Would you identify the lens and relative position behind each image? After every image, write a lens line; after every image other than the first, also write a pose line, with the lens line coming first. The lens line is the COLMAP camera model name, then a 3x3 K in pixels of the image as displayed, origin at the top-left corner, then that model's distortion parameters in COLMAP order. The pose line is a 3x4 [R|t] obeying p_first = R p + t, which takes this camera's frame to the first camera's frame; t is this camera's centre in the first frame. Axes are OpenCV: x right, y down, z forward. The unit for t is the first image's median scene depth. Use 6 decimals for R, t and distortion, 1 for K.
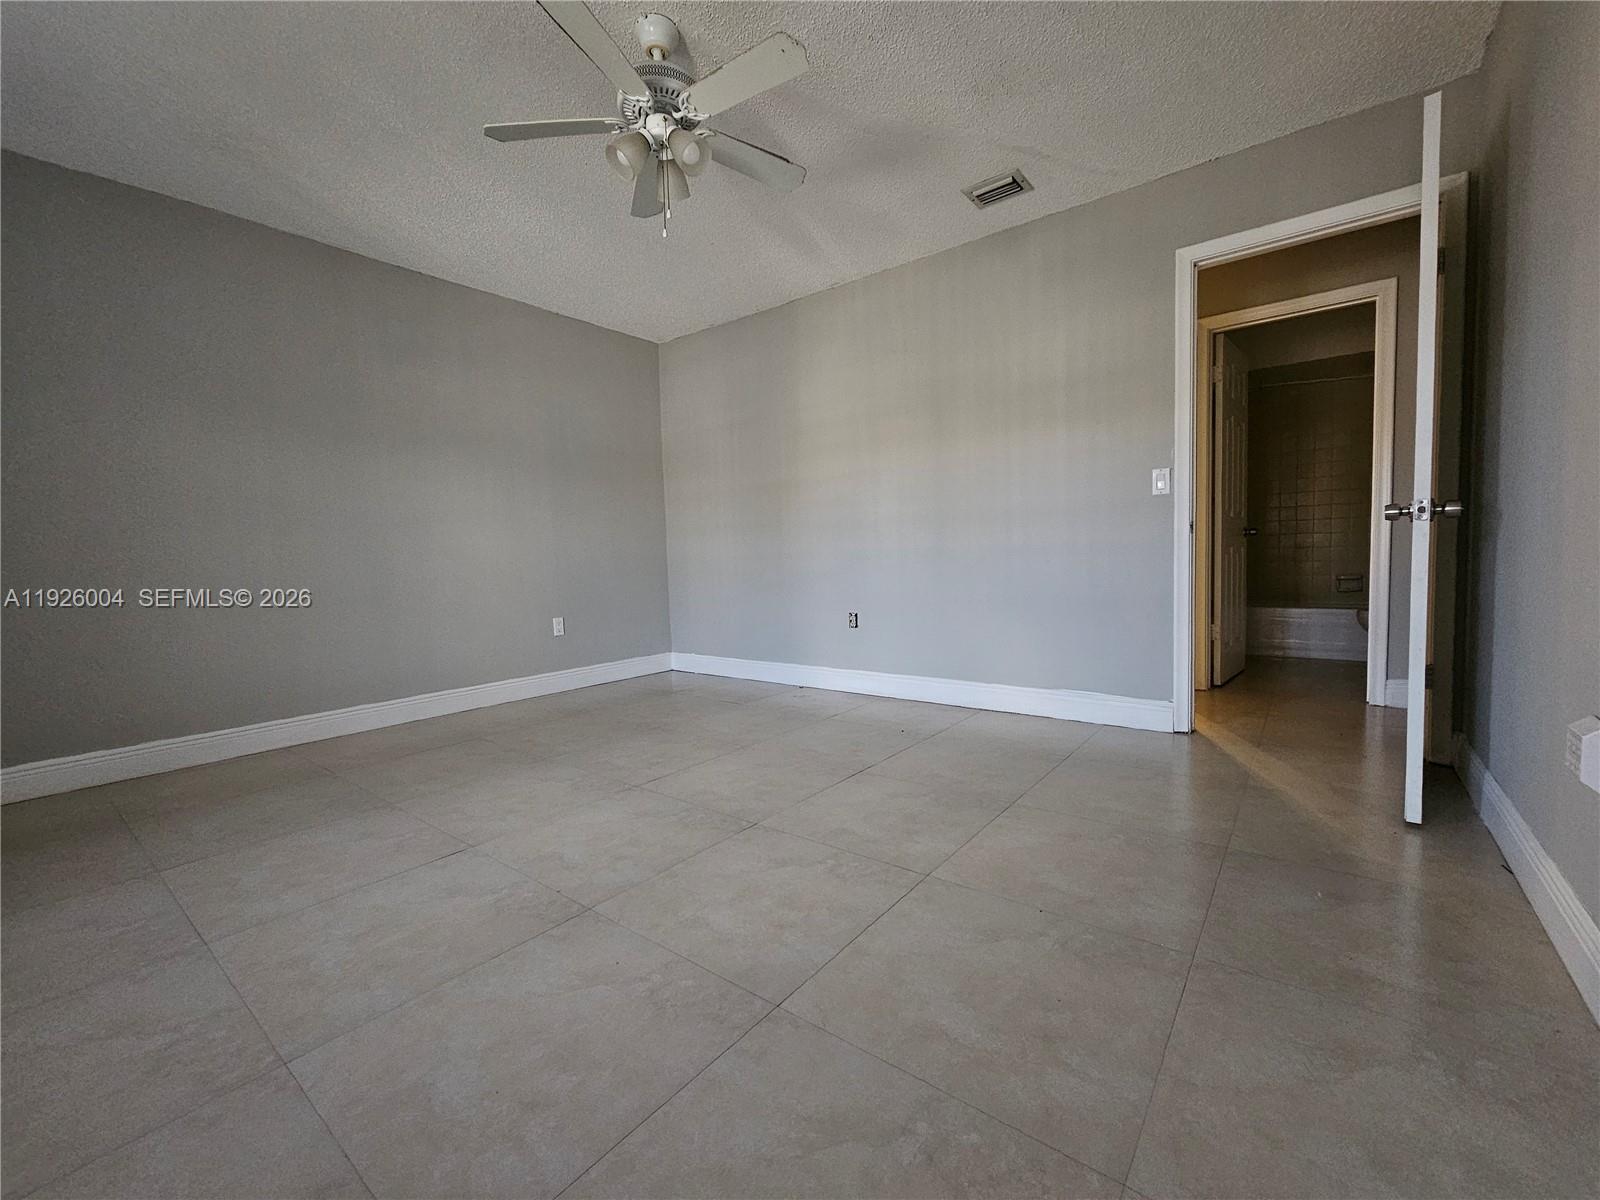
lens RADIAL K [[656.8, 0, 806.6], [0, 656.8, 594.1], [0, 0, 1]] dist [0.000344, -0.001060]
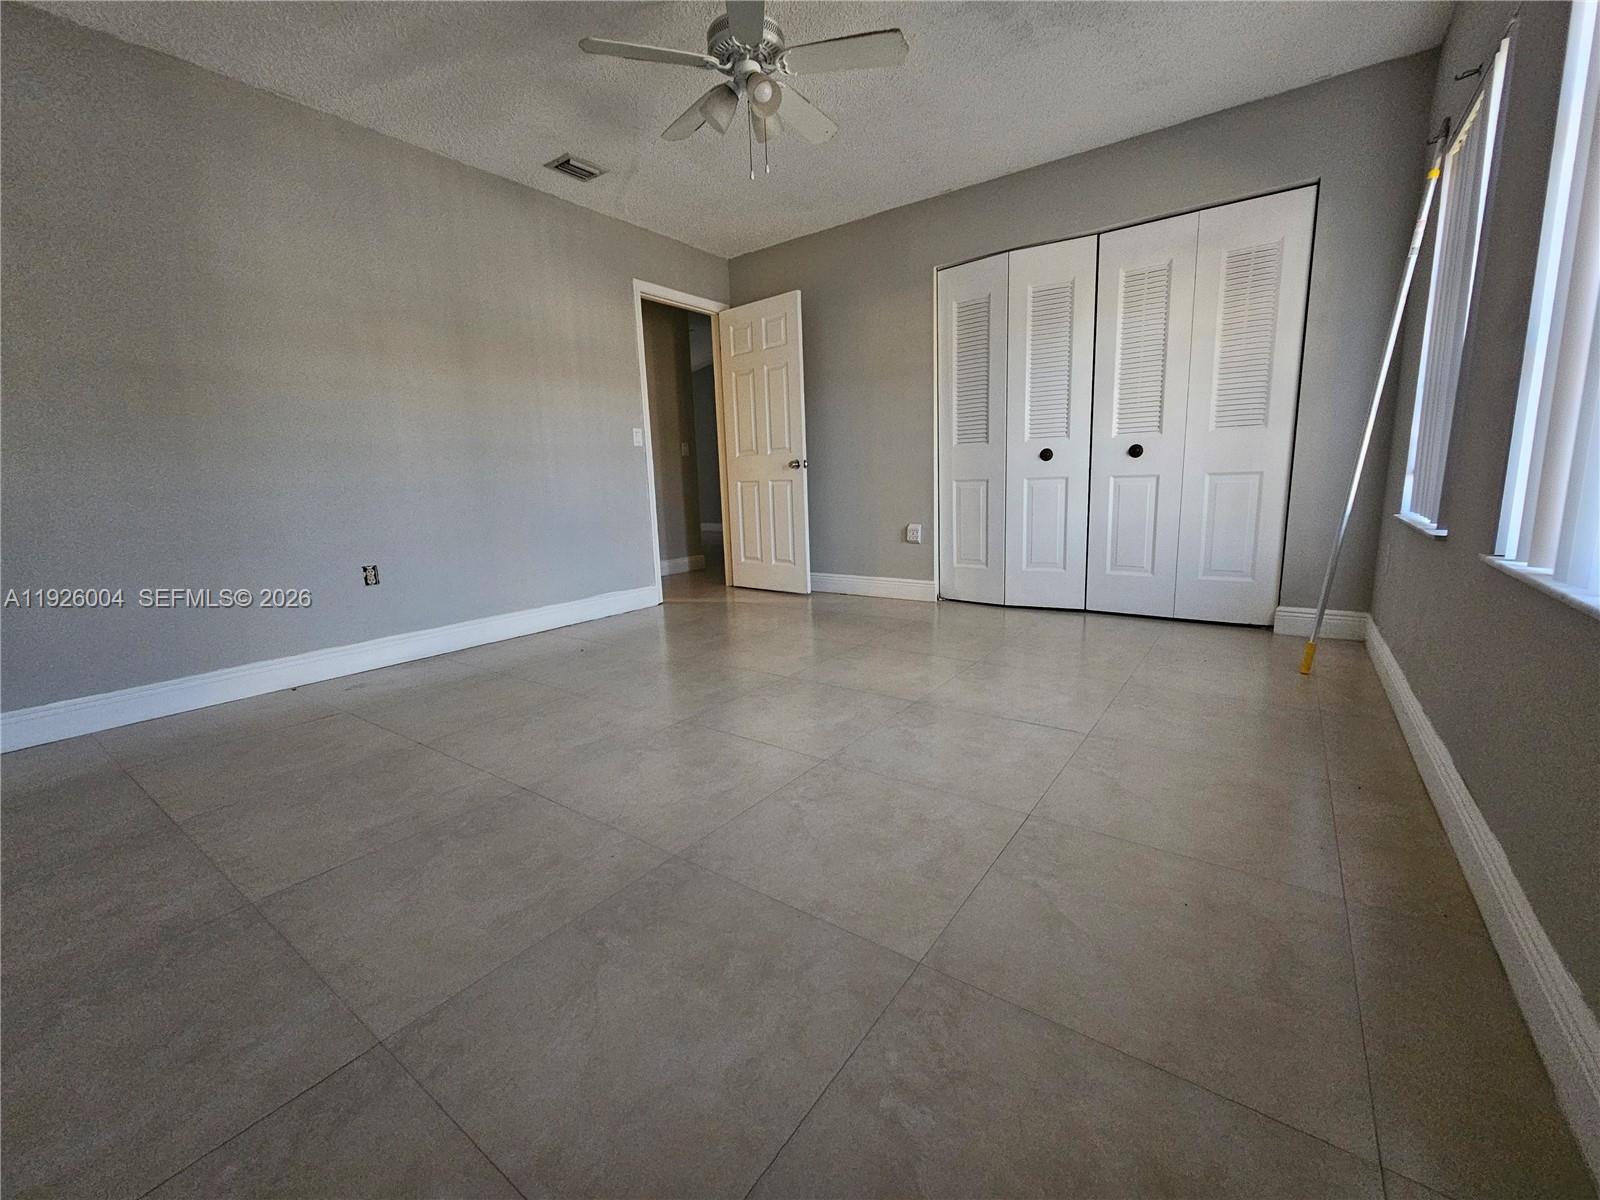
lens RADIAL K [[656.8, 0, 806.6], [0, 656.8, 594.1], [0, 0, 1]] dist [0.000344, -0.001060]
pose [[-0.040631, -0.144188, 0.988716, -0.983647], [0.093410, 0.984651, 0.147434, -0.005910], [-0.994798, 0.098346, -0.026539, 0.699283]]
